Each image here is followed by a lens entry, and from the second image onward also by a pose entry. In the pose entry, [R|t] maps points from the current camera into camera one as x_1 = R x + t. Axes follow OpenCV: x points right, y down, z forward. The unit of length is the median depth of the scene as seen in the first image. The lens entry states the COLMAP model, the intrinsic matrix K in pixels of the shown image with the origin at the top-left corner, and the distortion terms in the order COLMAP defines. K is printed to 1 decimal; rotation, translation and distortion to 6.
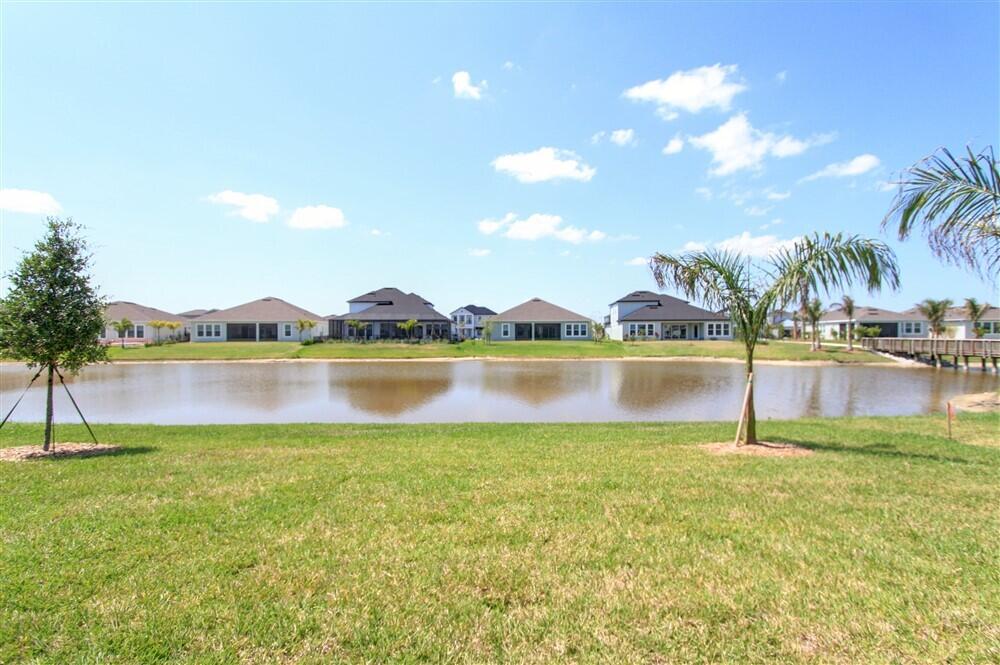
lens RADIAL K [[468.1, 0, 504.0], [0, 468.1, 334.2], [0, 0, 1]] dist [-0.009390, 0.000153]
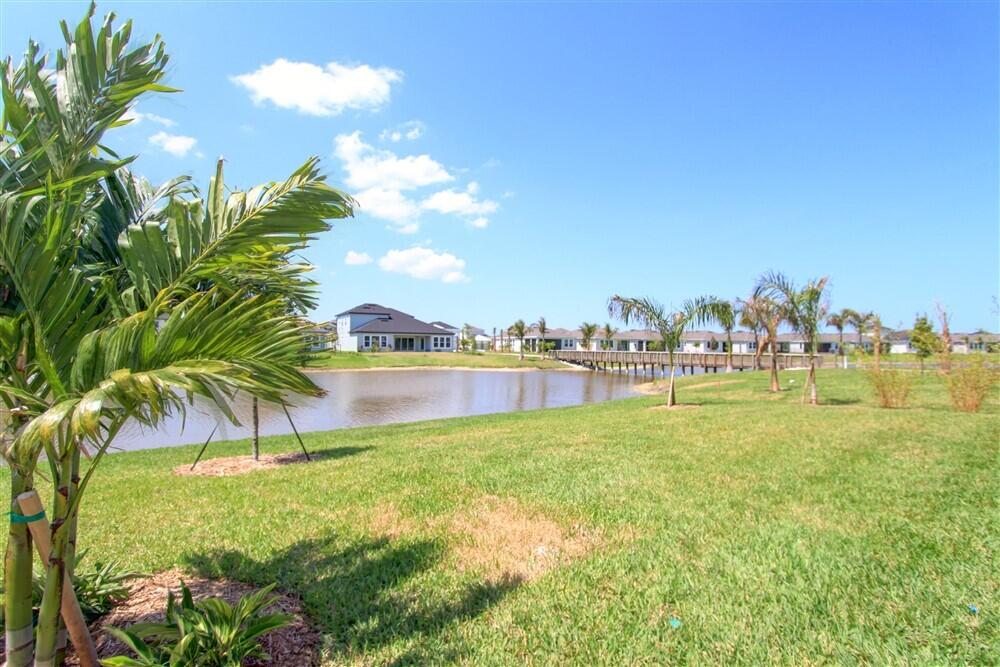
lens RADIAL K [[468.1, 0, 504.0], [0, 468.1, 335.2], [0, 0, 1]] dist [-0.009390, 0.000153]
pose [[0.798404, 0.024458, 0.601625, -0.154713], [-0.011084, 0.999602, -0.025929, 0.001207], [-0.602020, 0.014033, 0.798358, -0.004186]]
